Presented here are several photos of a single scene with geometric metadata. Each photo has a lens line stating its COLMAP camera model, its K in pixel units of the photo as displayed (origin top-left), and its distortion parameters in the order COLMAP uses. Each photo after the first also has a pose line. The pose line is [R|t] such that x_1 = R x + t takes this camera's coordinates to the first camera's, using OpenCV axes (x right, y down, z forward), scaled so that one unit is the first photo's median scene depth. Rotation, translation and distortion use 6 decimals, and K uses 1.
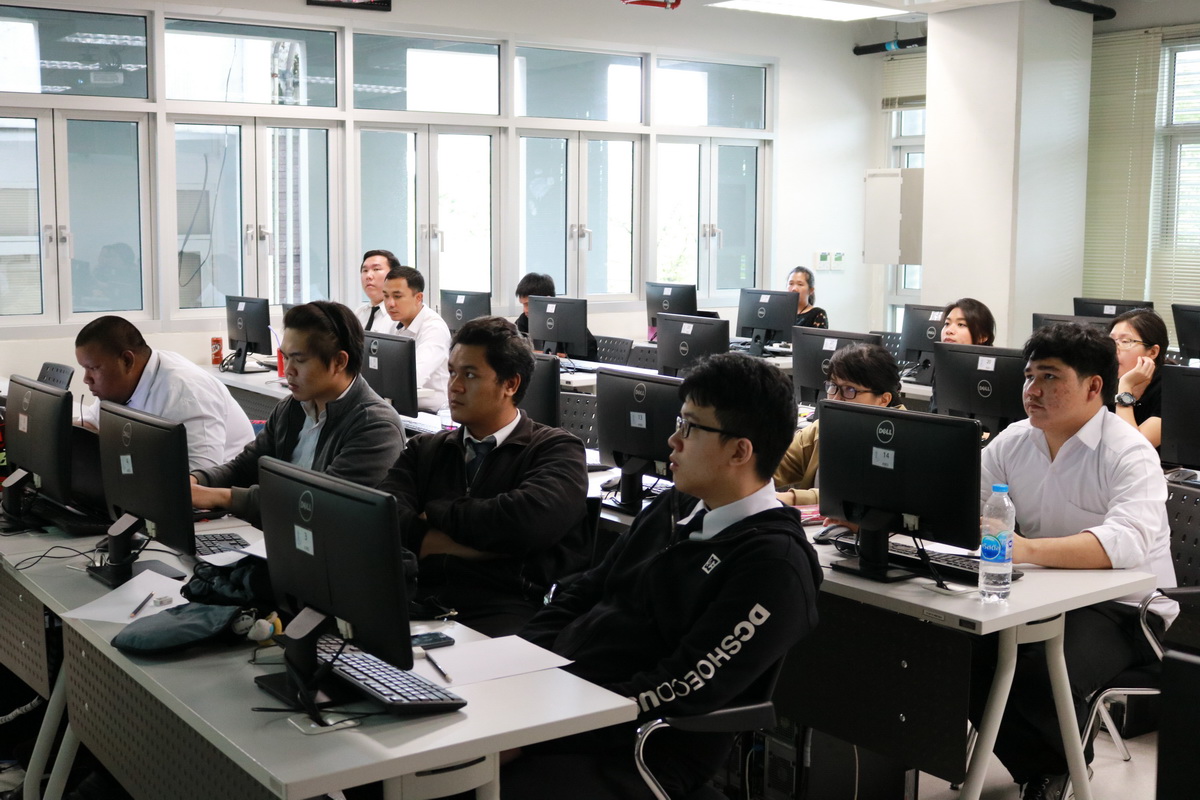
lens RADIAL K [[1478.5, 0, 603.7], [0, 1478.5, 407.1], [0, 0, 1]] dist [-0.062351, 0.000000]
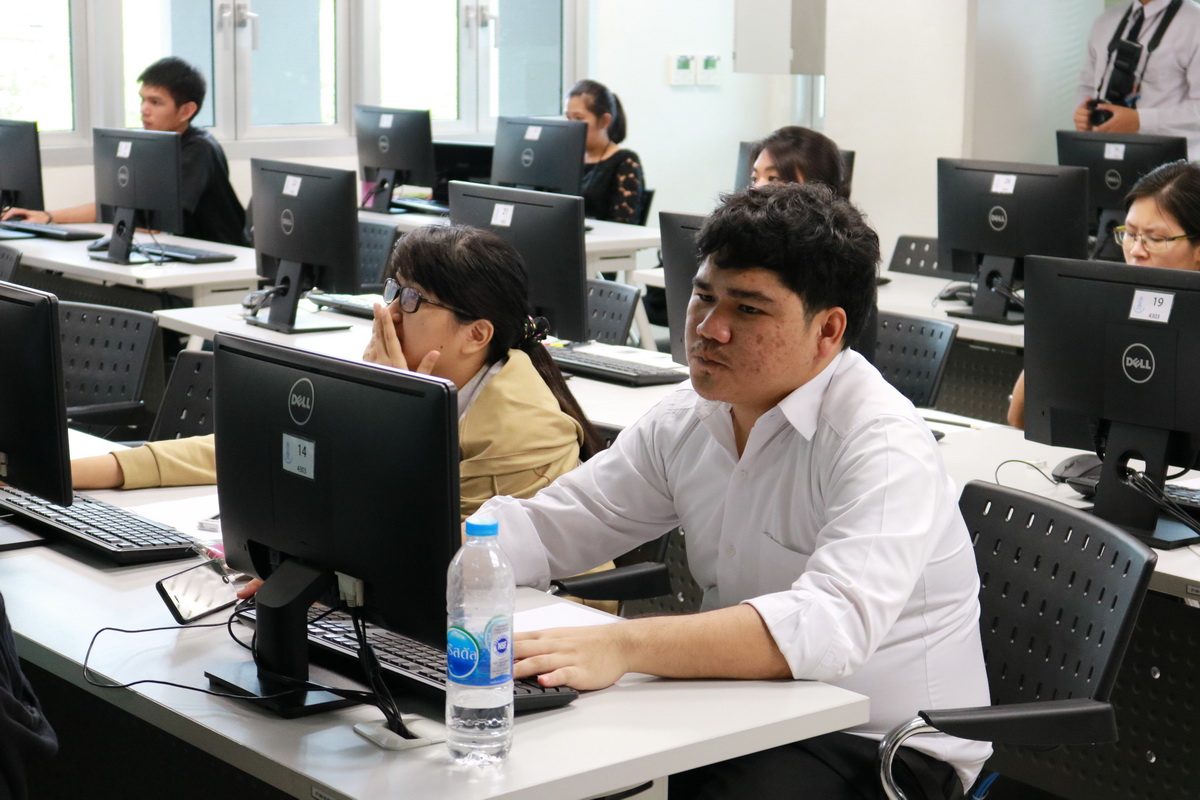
lens RADIAL K [[2285.6, 0, 602.5], [0, 2285.6, 397.8], [0, 0, 1]] dist [0.085164, 0.000000]
pose [[0.999461, -0.004644, 0.032487, 0.301745], [0.003348, 0.999201, 0.039820, -0.016017], [-0.032646, -0.039690, 0.998679, 0.286203]]
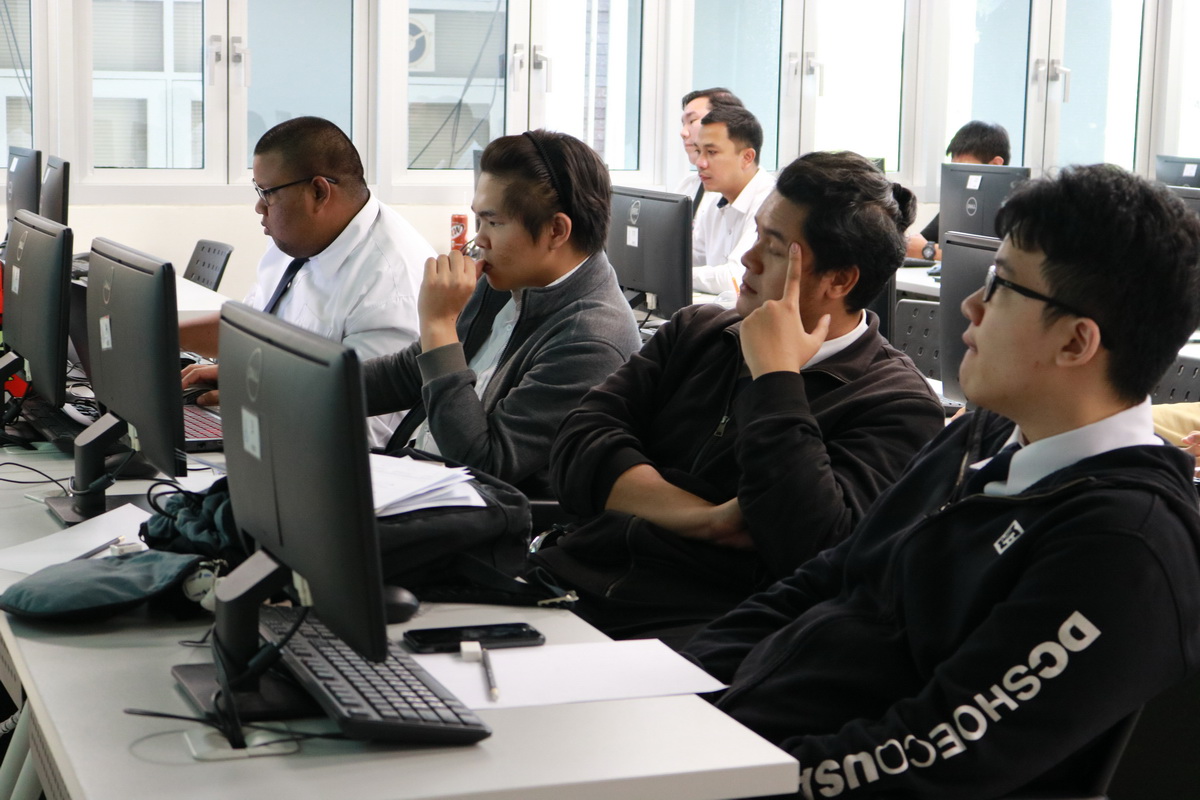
lens RADIAL K [[2208.8, 0, 595.8], [0, 2208.8, 396.1], [0, 0, 1]] dist [0.027026, 0.000000]
pose [[0.966486, 0.047931, -0.252207, 0.125858], [-0.046436, 0.998851, 0.011881, 0.048919], [0.252486, 0.000228, 0.967600, 0.155269]]
